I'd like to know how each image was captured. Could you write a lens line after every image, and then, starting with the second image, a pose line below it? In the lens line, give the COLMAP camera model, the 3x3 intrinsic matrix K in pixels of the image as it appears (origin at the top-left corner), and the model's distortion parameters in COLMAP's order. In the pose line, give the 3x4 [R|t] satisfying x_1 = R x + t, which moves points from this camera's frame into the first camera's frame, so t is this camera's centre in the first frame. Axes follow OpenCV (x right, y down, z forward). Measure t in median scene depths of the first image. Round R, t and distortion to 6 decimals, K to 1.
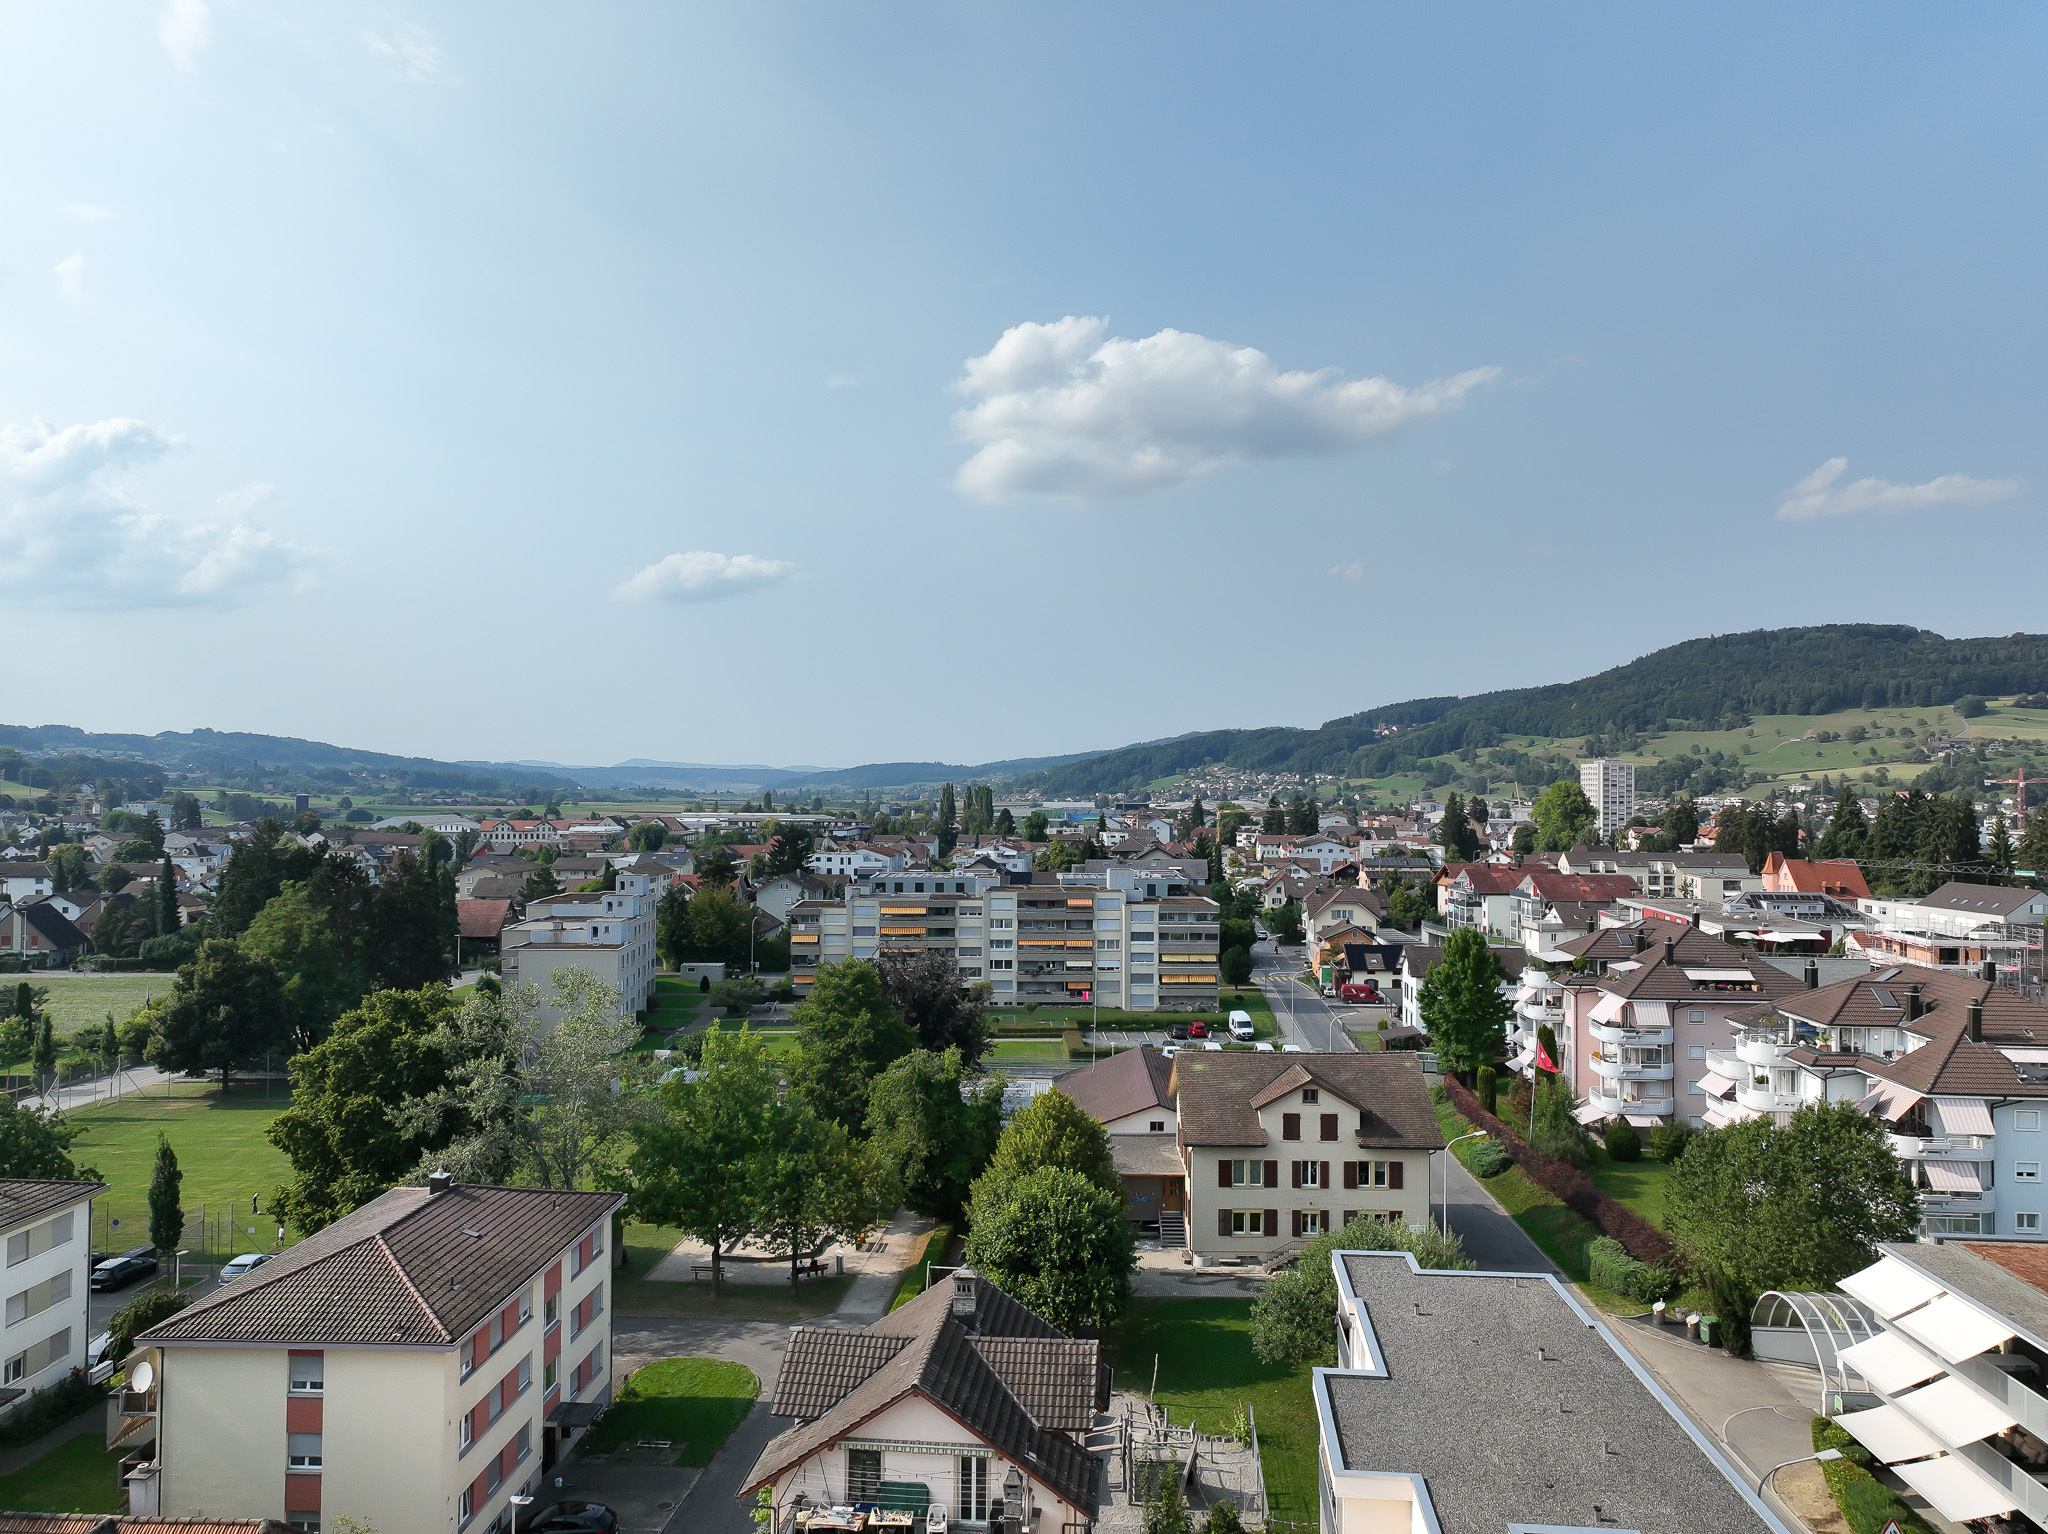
lens RADIAL K [[1438.0, 0, 1023.0], [0, 1438.0, 767.9], [0, 0, 1]] dist [-0.000020, 0.017167]
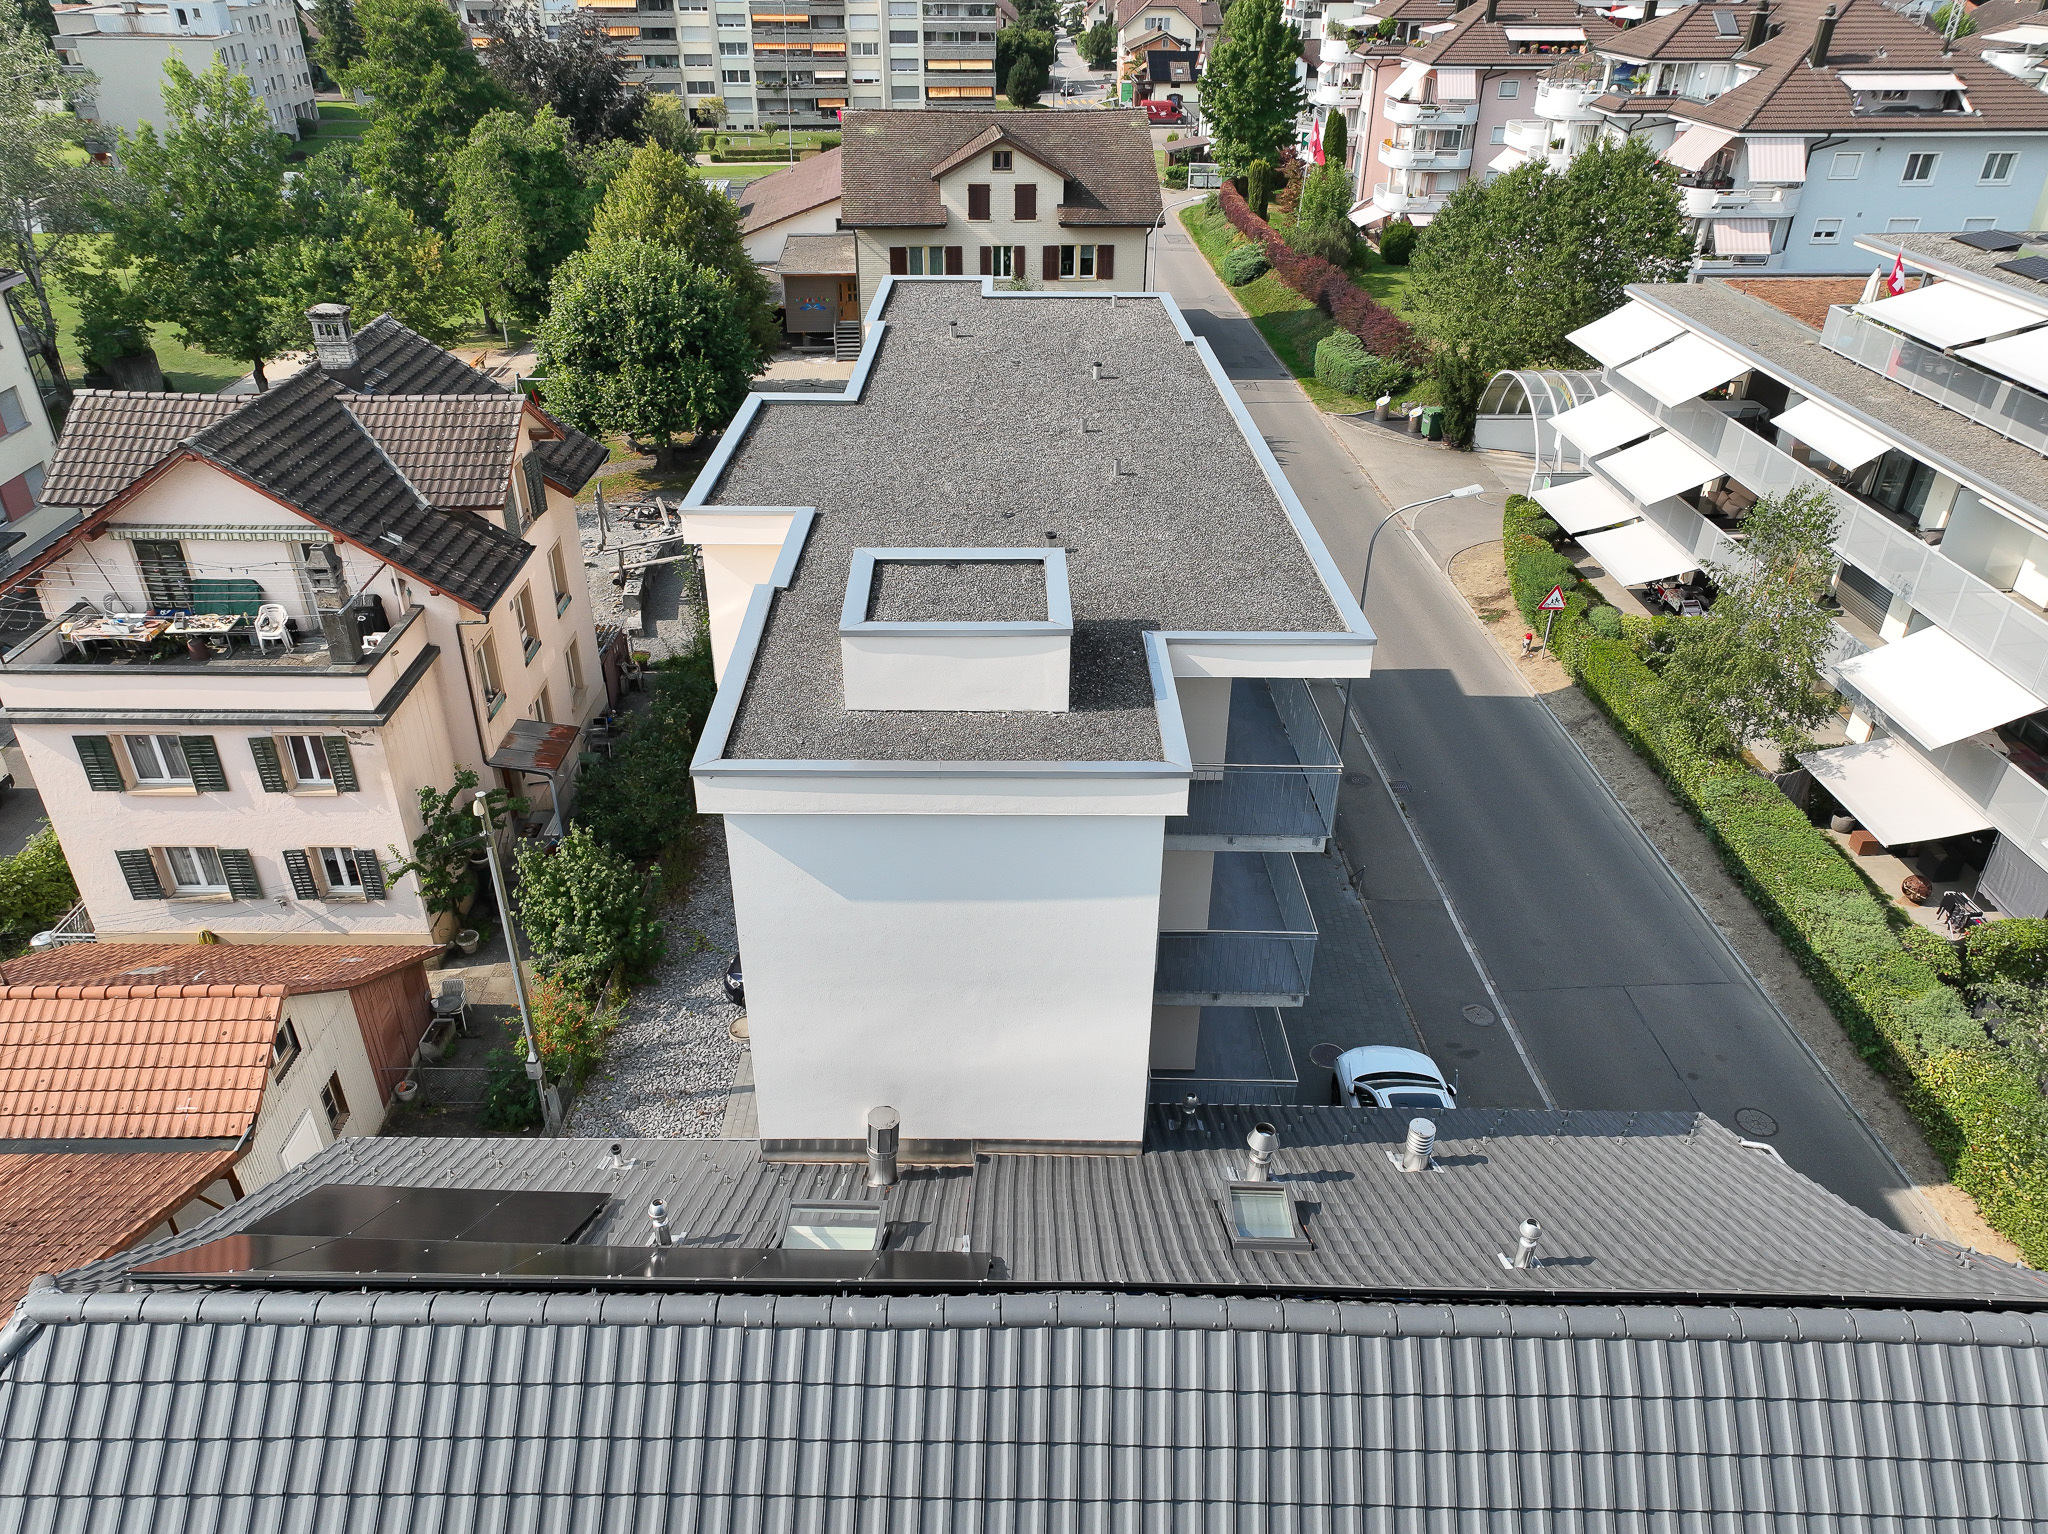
lens RADIAL K [[1438.0, 0, 1028.7], [0, 1438.0, 765.0], [0, 0, 1]] dist [-0.000020, 0.017167]
pose [[0.994460, -0.049470, 0.092749, 0.124551], [-0.005578, 0.856261, 0.516513, 0.104234], [-0.104969, -0.514169, 0.851242, 0.154798]]
